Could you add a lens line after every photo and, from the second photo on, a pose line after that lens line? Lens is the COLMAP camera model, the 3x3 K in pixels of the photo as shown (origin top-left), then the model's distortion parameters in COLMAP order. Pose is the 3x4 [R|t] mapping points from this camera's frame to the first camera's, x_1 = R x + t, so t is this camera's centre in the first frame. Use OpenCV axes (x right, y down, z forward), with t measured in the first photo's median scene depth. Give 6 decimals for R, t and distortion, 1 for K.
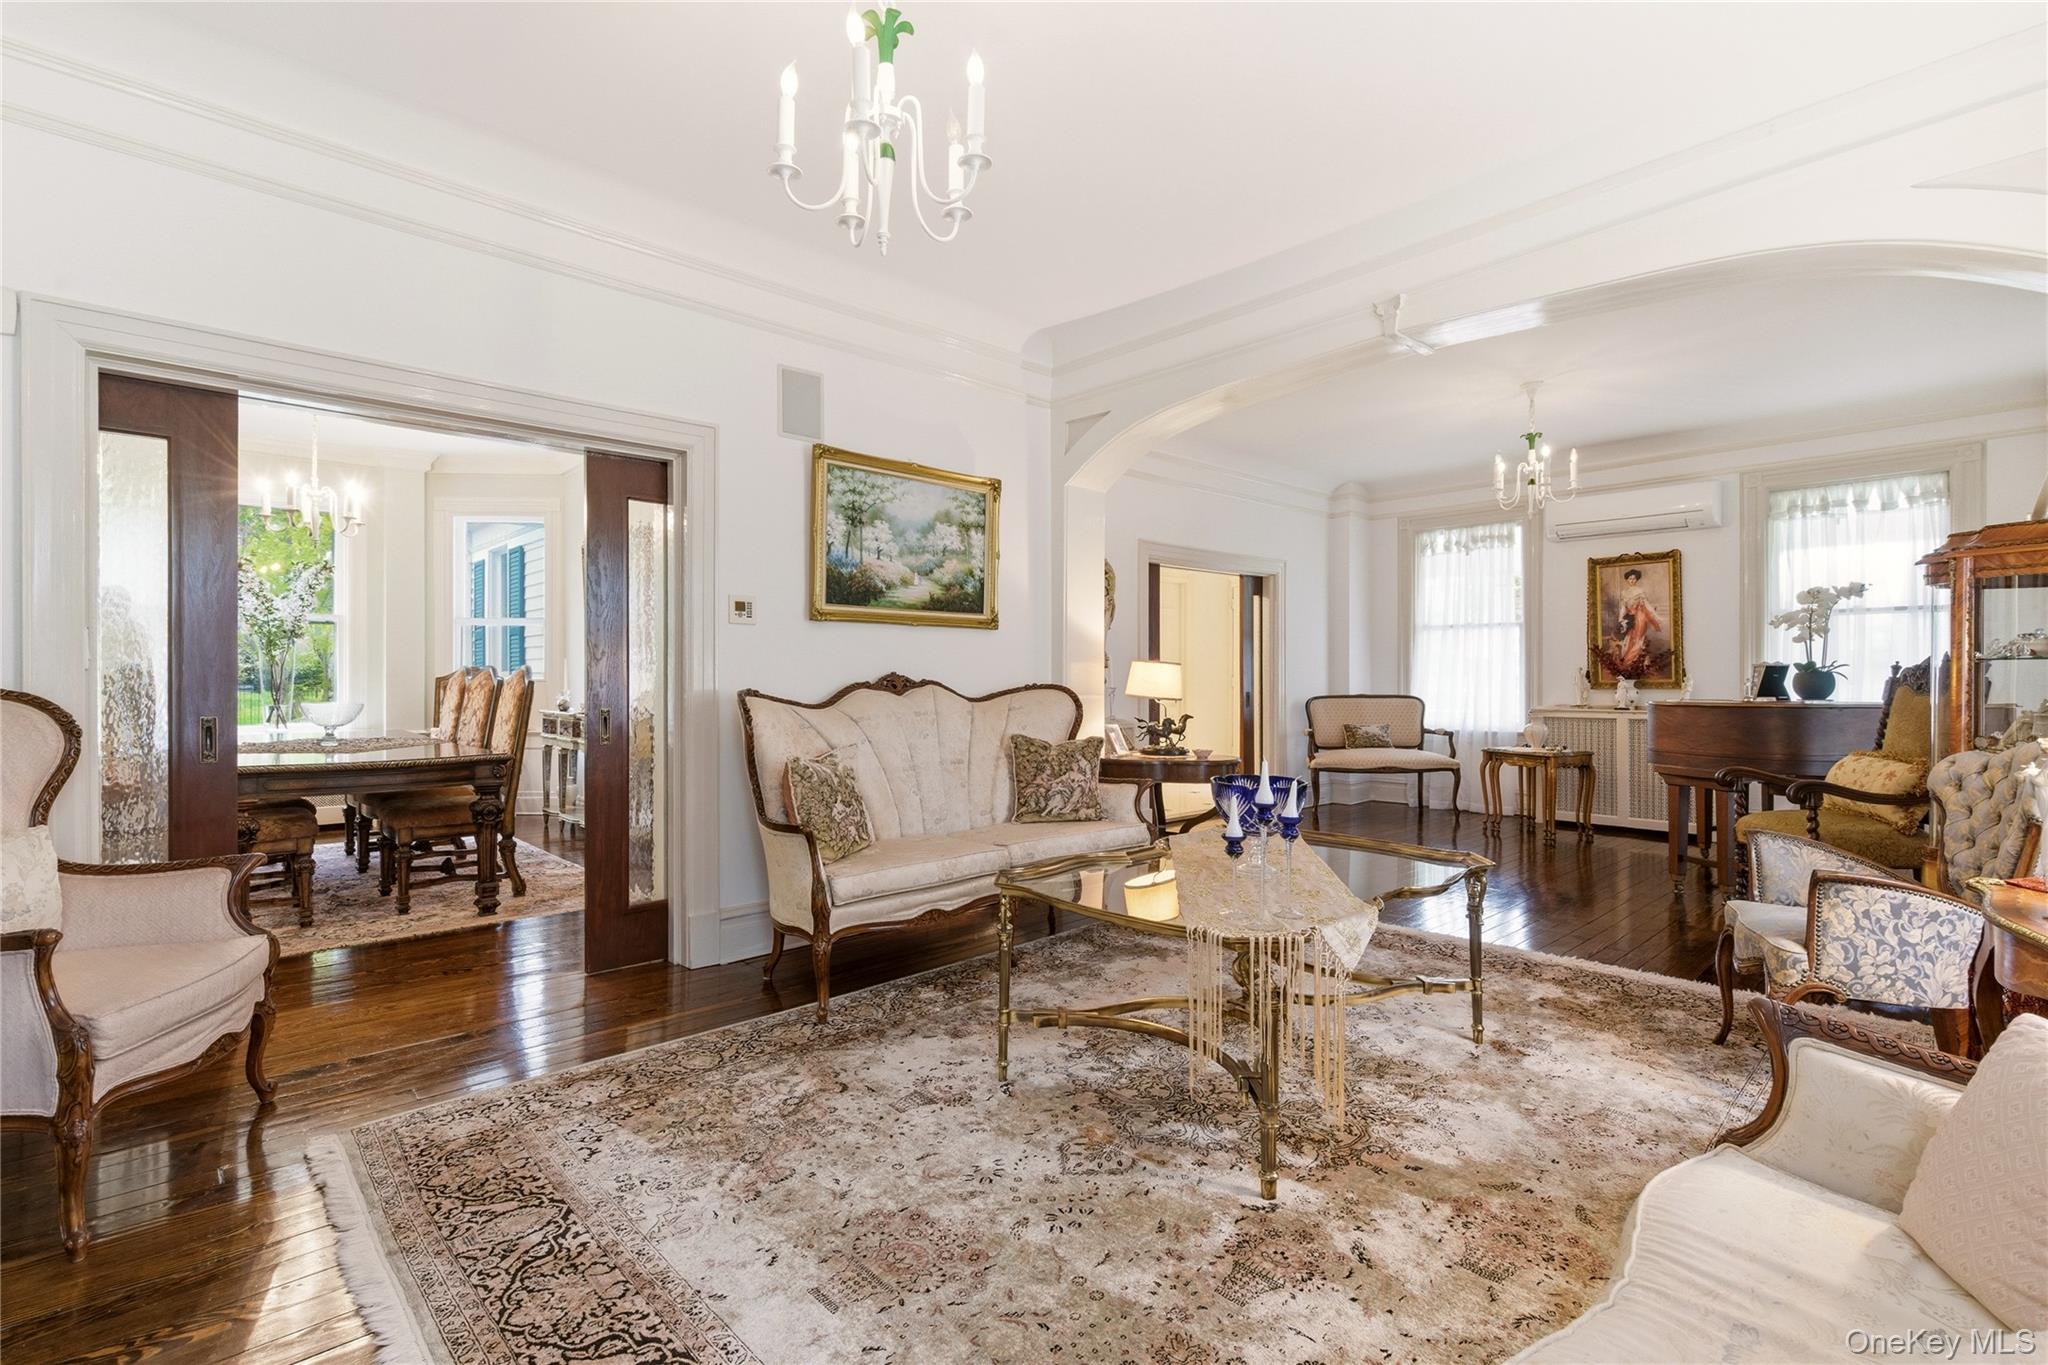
lens RADIAL K [[936.6, 0, 1015.7], [0, 936.6, 684.8], [0, 0, 1]] dist [0.001164, -0.000121]
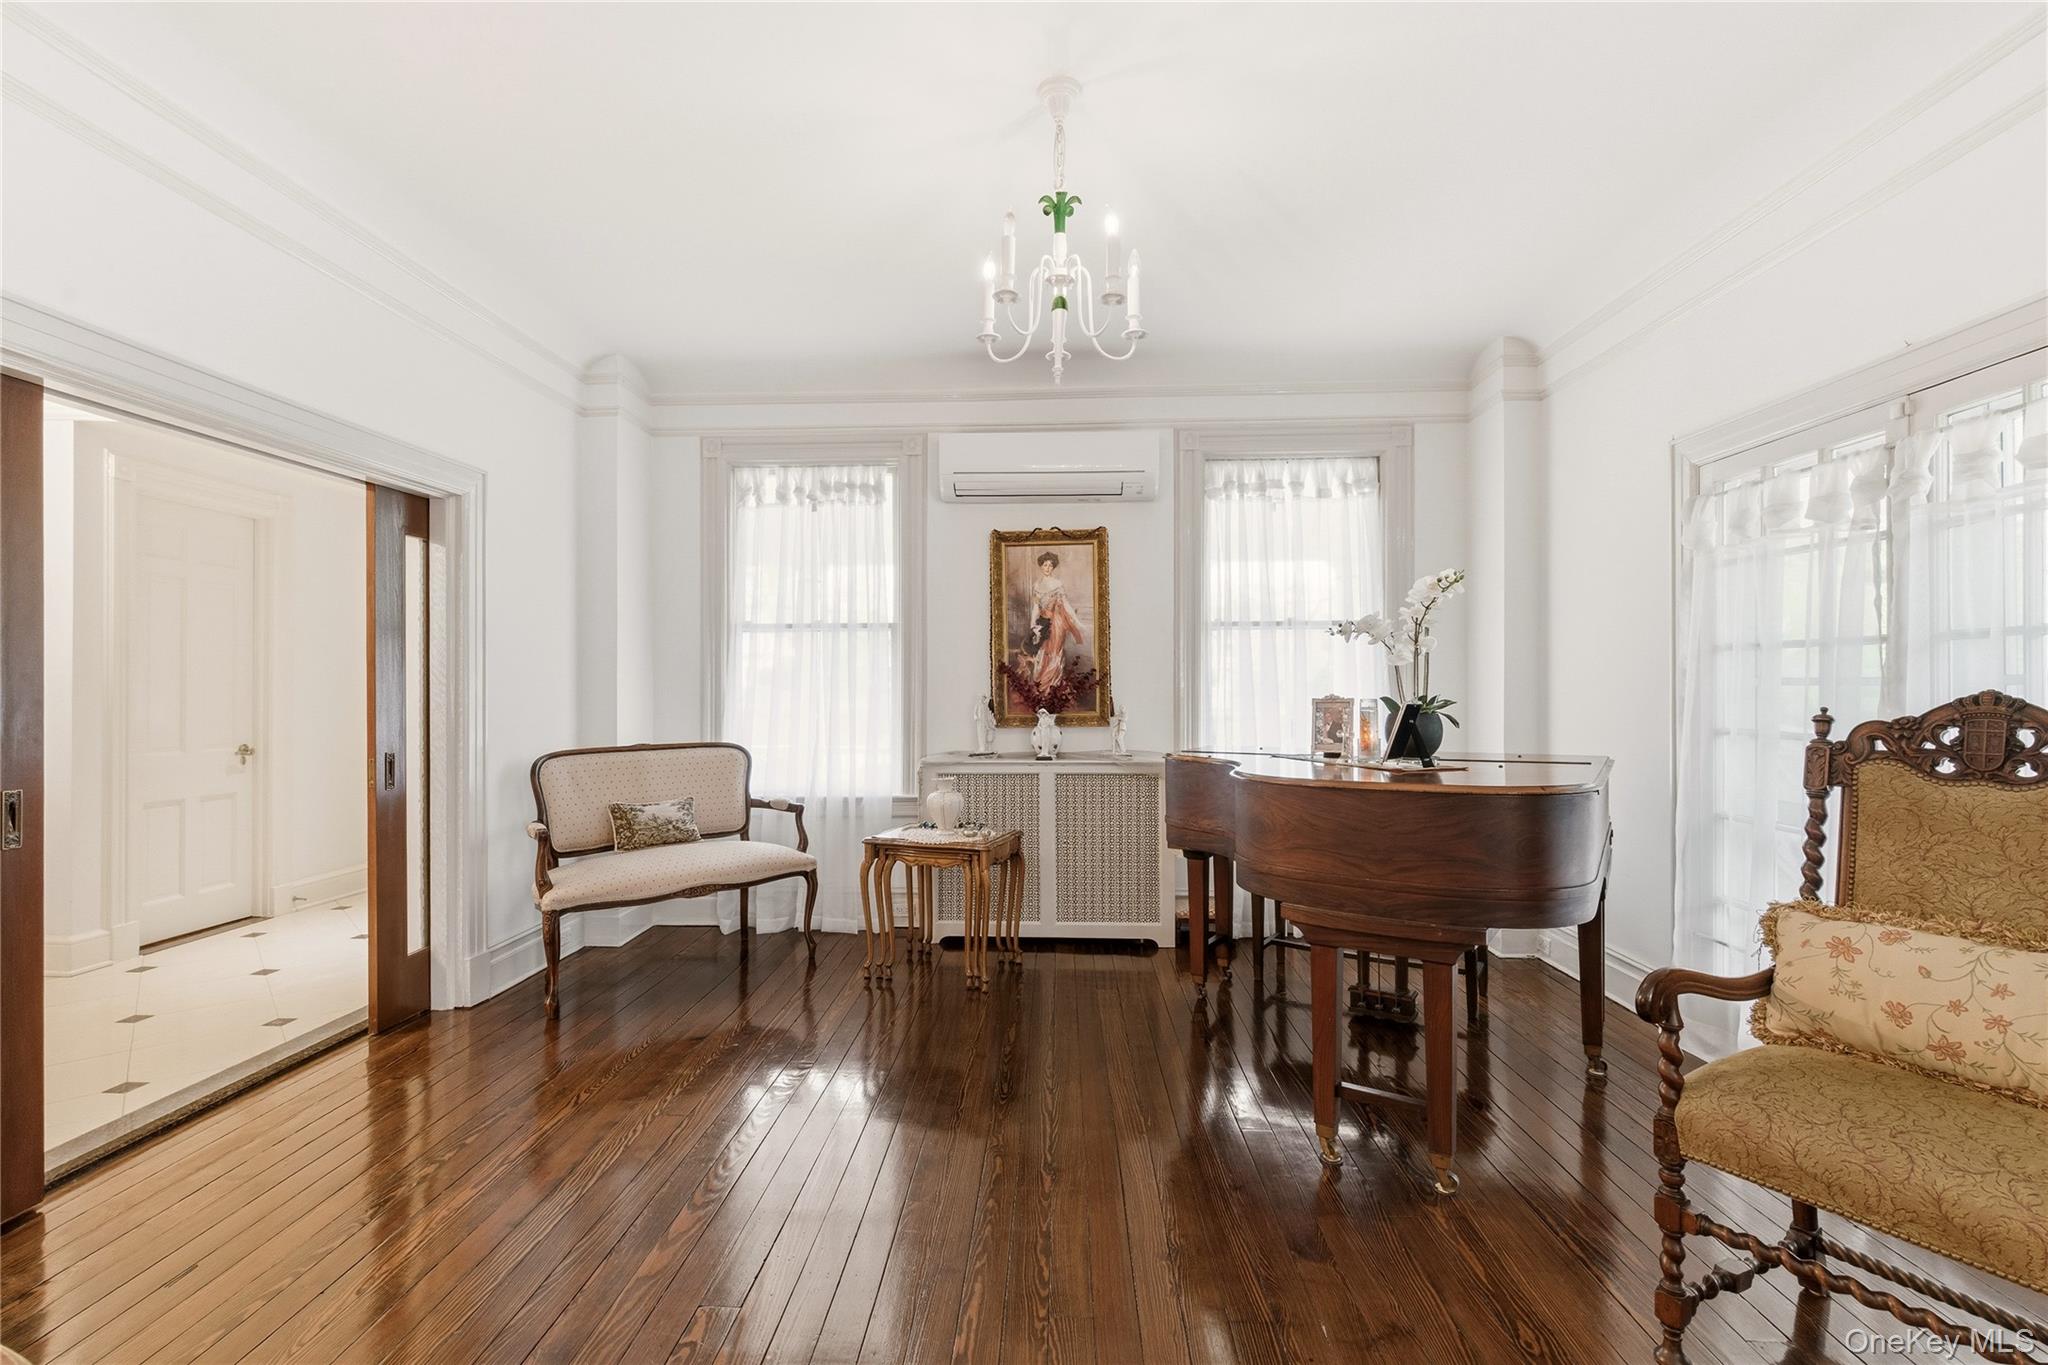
lens RADIAL K [[936.6, 0, 1022.4], [0, 936.6, 682.8], [0, 0, 1]] dist [0.001164, -0.000121]
pose [[0.708501, 0.003519, 0.705701, 0.160332], [0.008073, 0.999882, -0.013091, -0.018447], [-0.705663, 0.014972, 0.708389, 0.517336]]
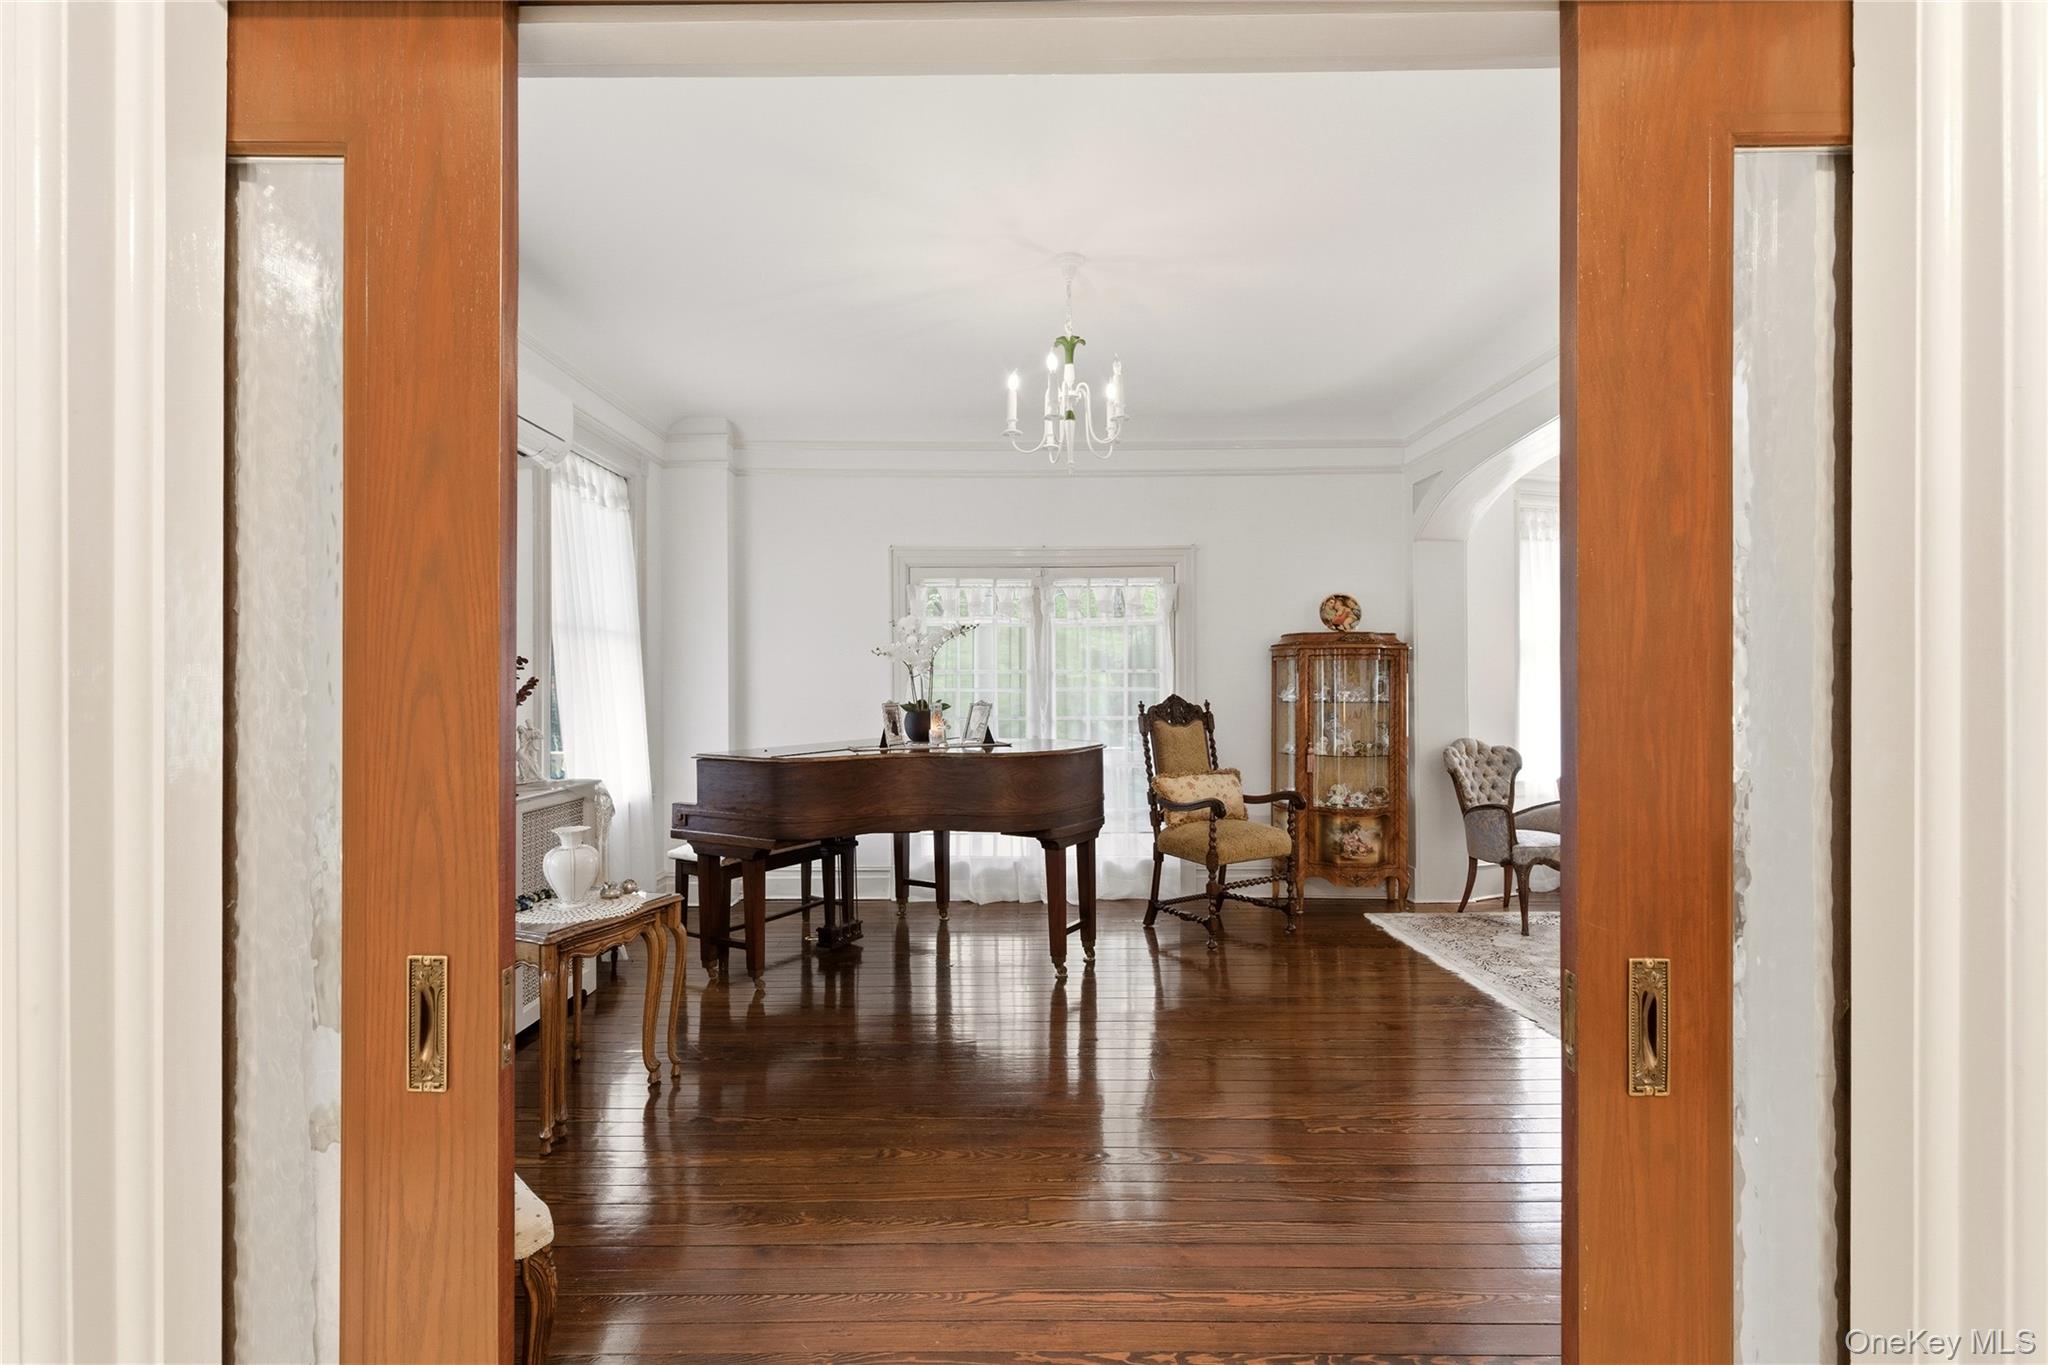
lens RADIAL K [[936.6, 0, 1022.4], [0, 936.6, 692.1], [0, 0, 1]] dist [0.001164, -0.000121]
pose [[-0.731295, 0.004634, 0.682046, 0.086157], [0.002639, 0.999989, -0.003965, -0.016337], [-0.682056, -0.001099, -0.731299, 1.240658]]
